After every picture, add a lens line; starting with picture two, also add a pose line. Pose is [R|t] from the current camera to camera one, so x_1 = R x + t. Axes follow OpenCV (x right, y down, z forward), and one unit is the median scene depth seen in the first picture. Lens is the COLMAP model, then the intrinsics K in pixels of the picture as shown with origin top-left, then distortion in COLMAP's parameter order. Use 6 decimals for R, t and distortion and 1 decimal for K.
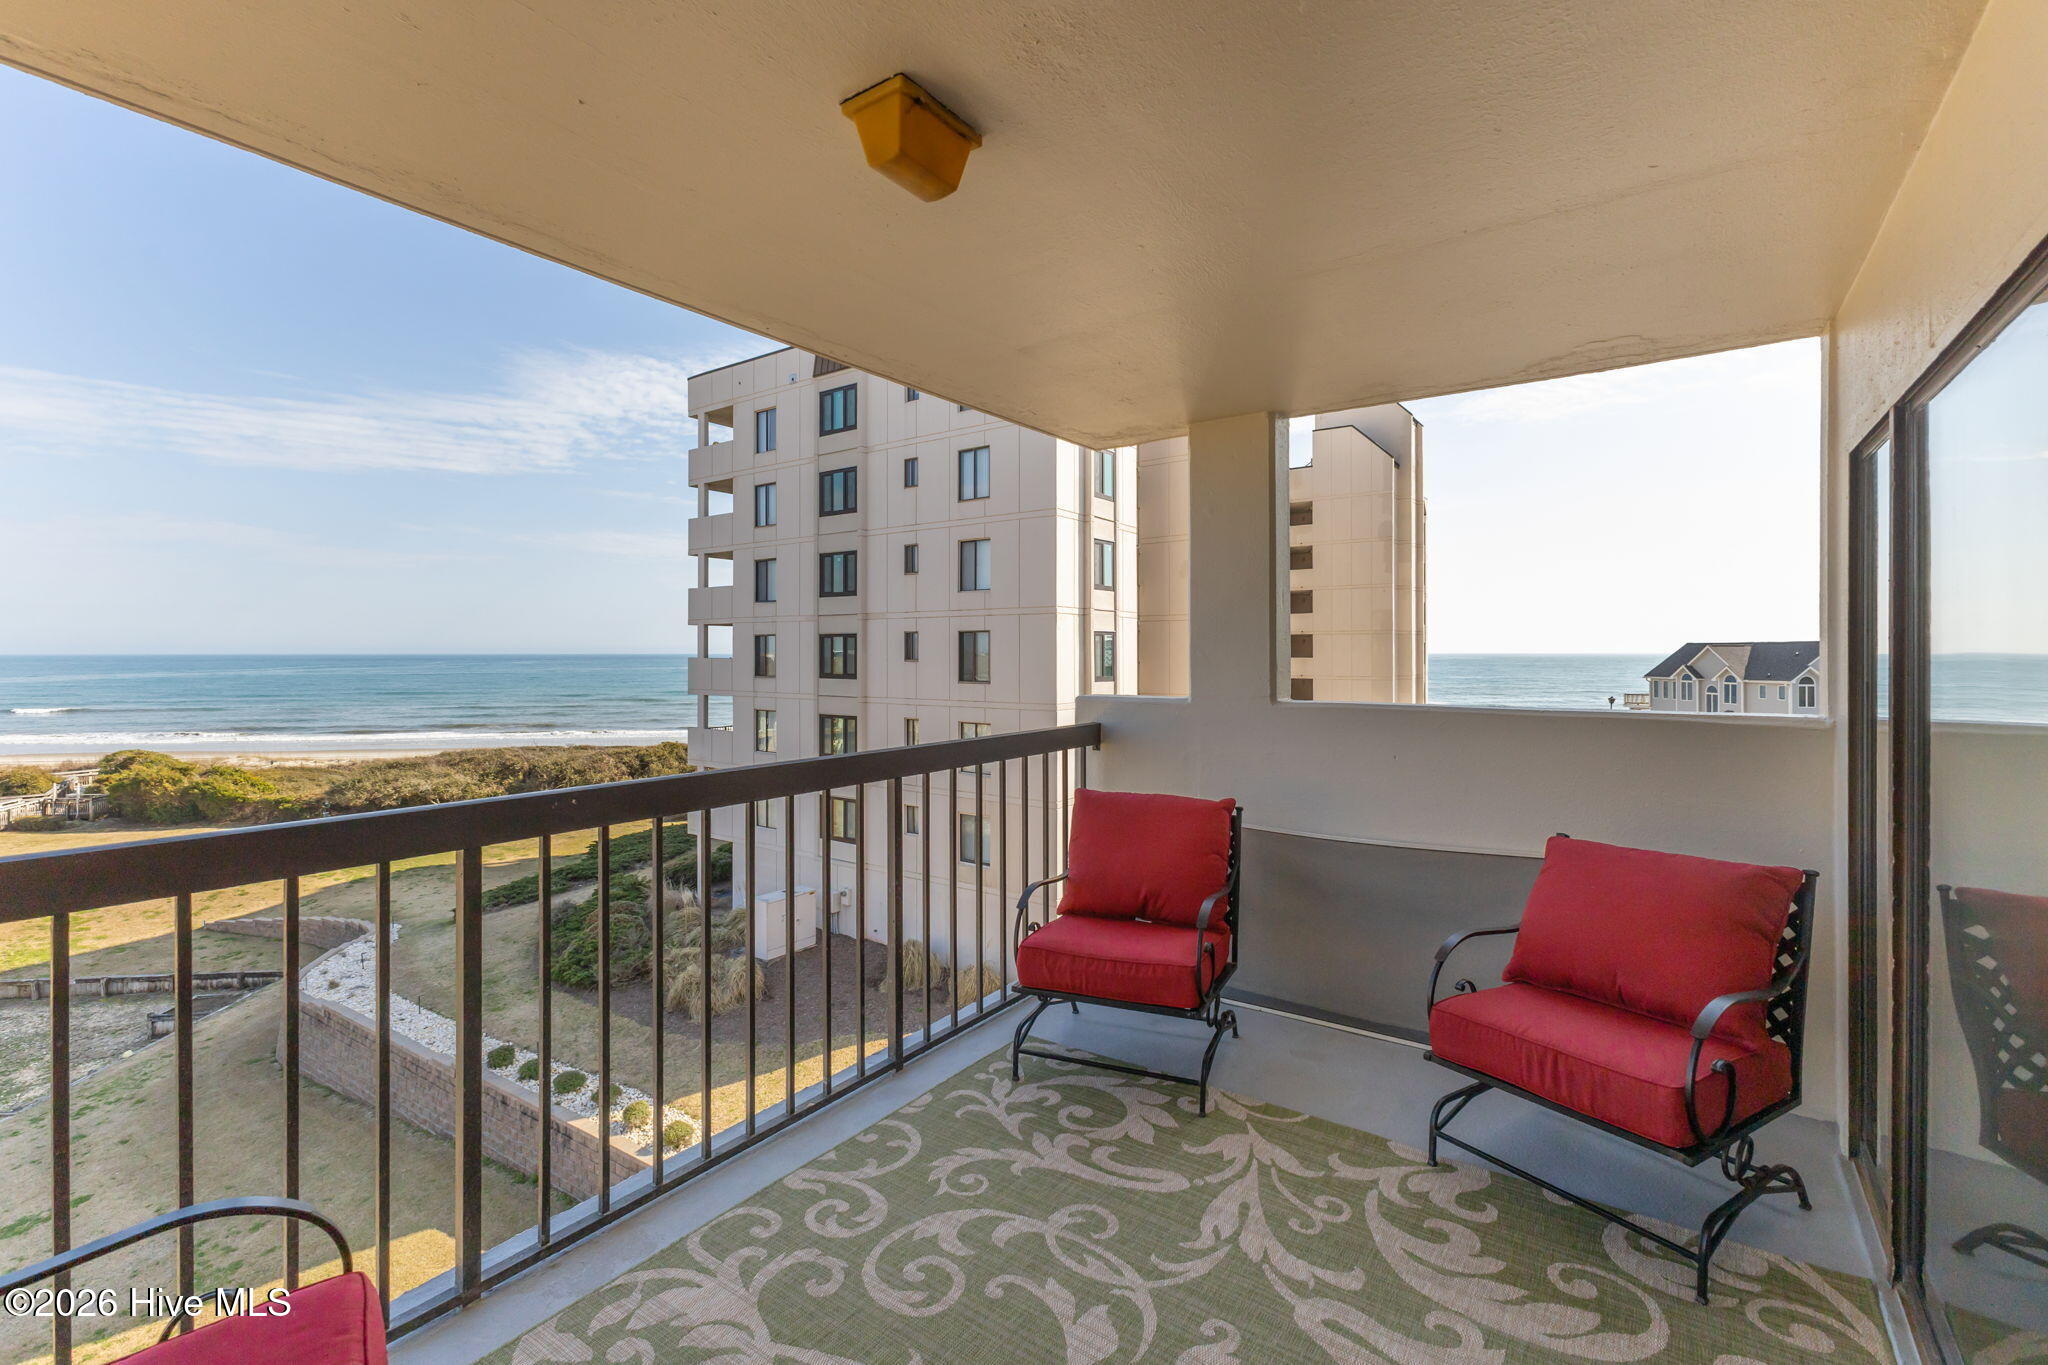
lens RADIAL K [[891.5, 0, 1042.6], [0, 891.5, 654.2], [0, 0, 1]] dist [0.001014, 0.000021]
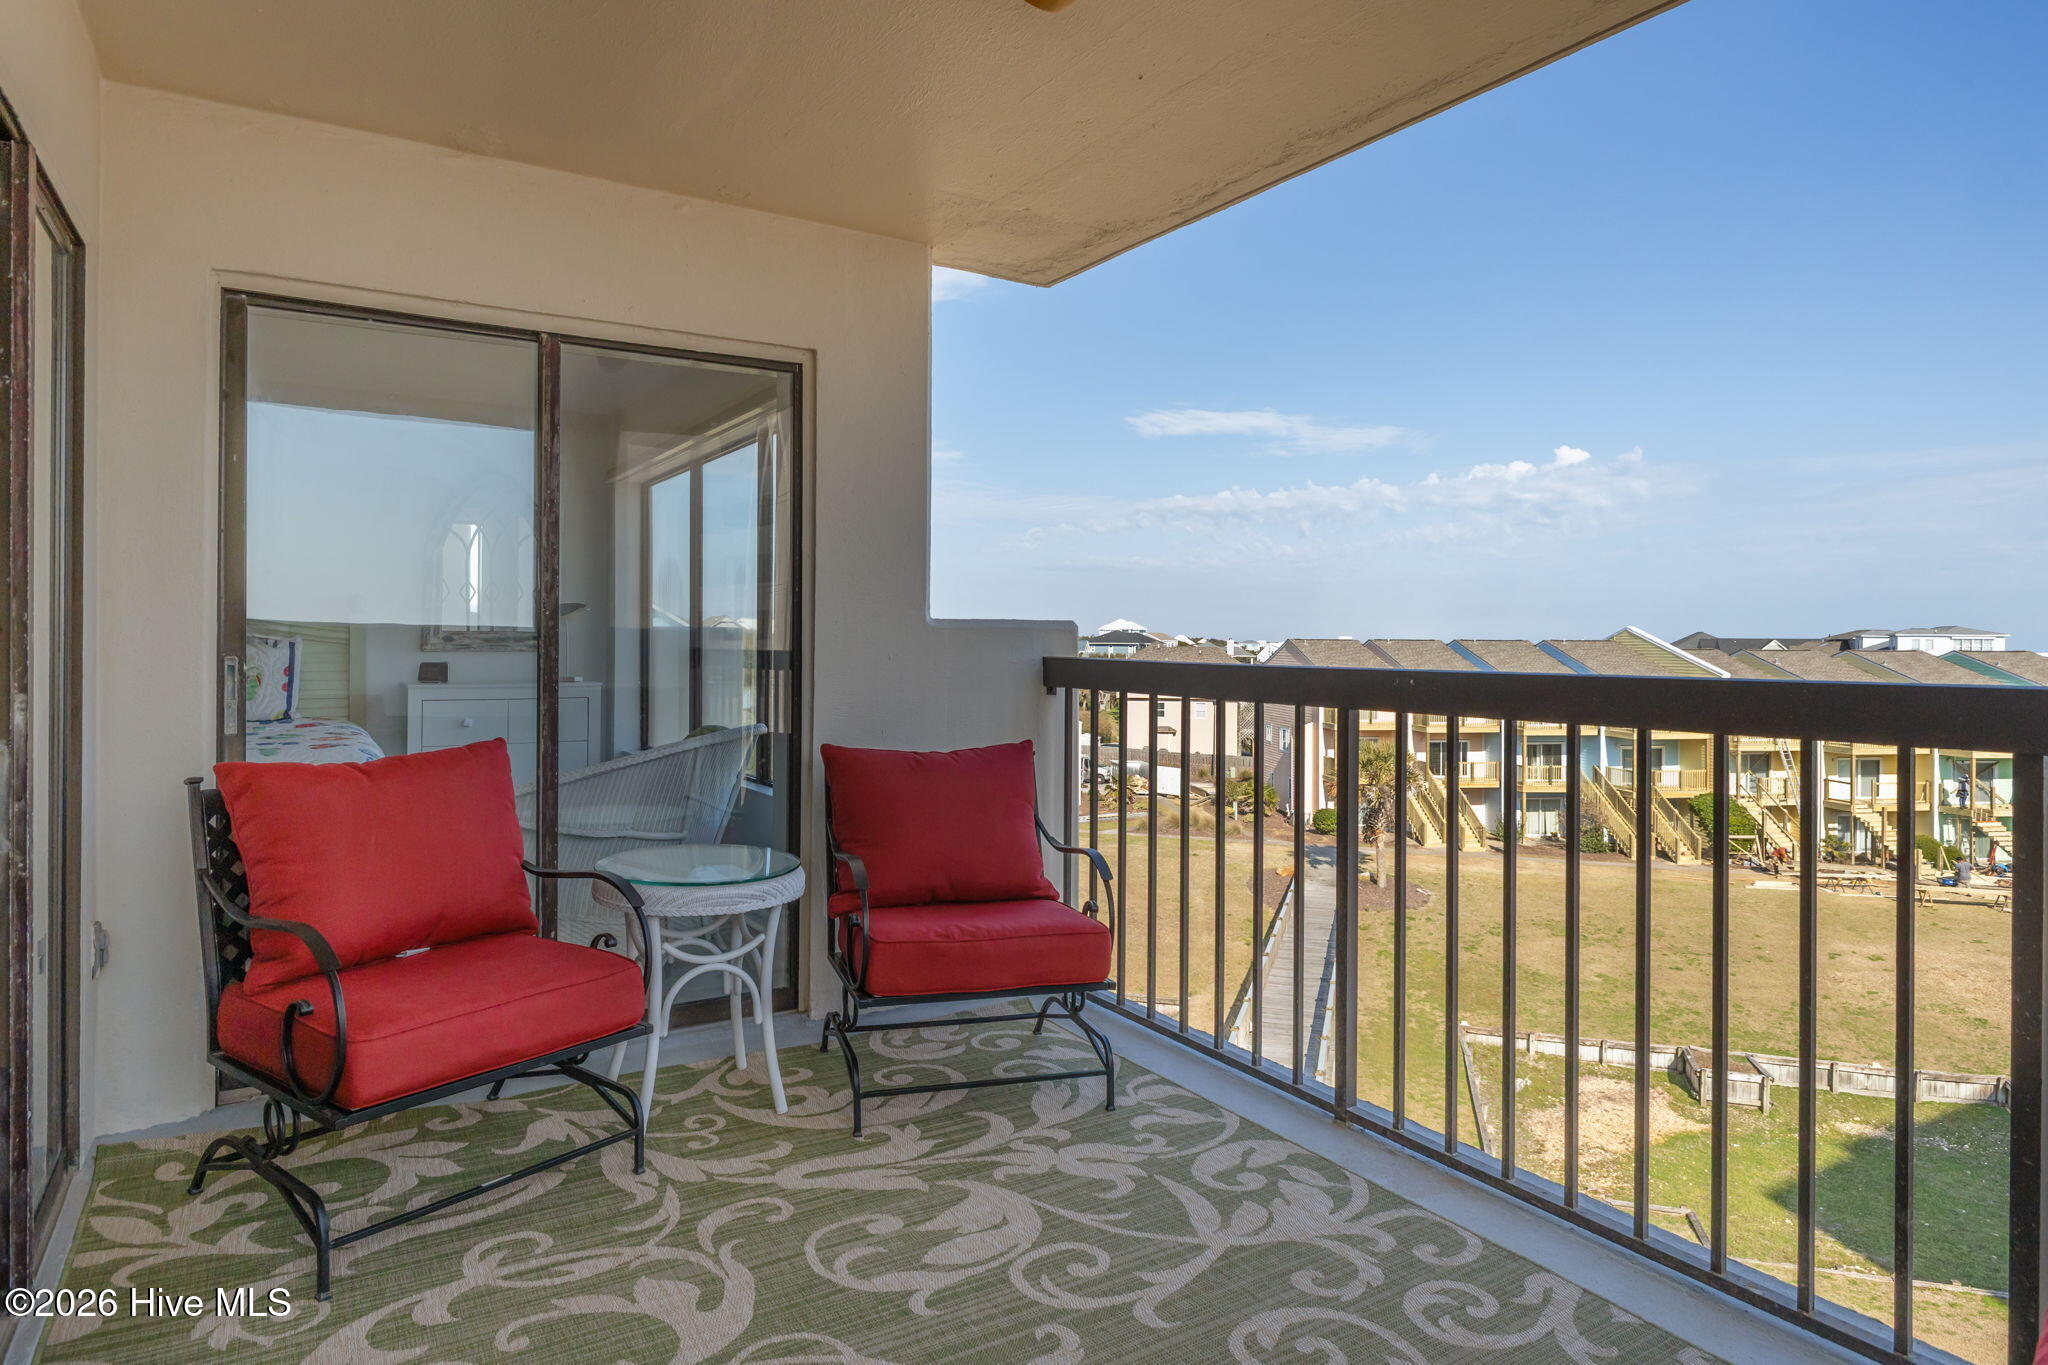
lens RADIAL K [[1172.2, 0, 1024.0], [0, 1172.2, 682.5], [0, 0, 1]] dist [0.005516, -0.000298]
pose [[-0.395751, 0.029305, -0.917890, 0.064907], [-0.008458, 0.999332, 0.035551, 0.009856], [0.918319, 0.021833, -0.395239, 0.092040]]
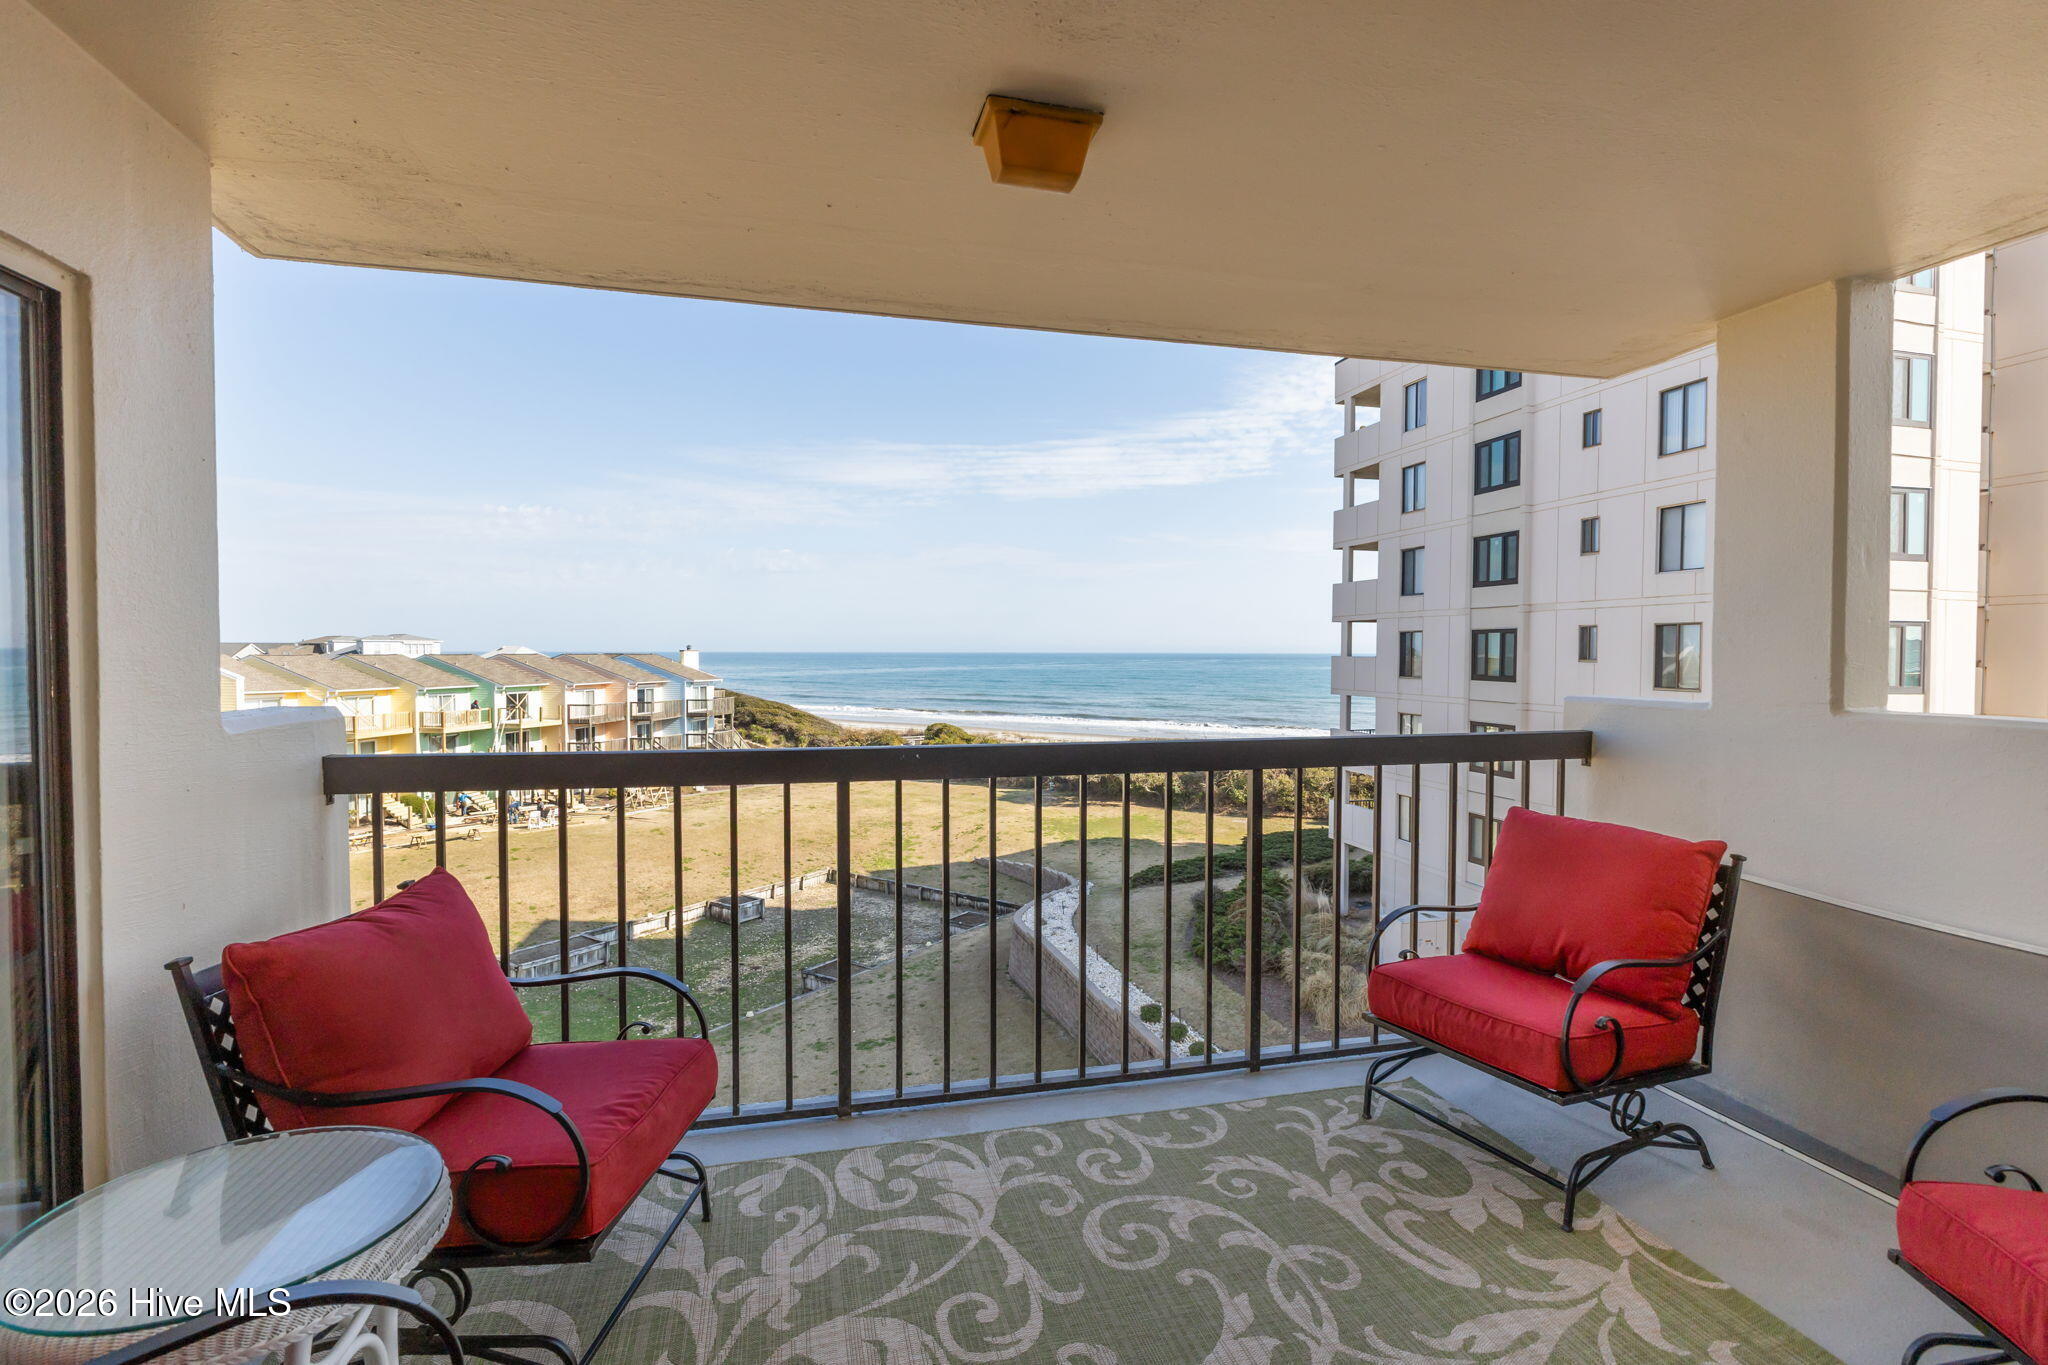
lens RADIAL K [[955.7, 0, 1024.0], [0, 955.7, 682.5], [0, 0, 1]] dist [-0.014138, -0.000432]
pose [[0.751981, 0.023873, -0.658752, 0.038228], [-0.004154, 0.999496, 0.031480, 0.001666], [0.659171, -0.020936, 0.751701, 0.008109]]
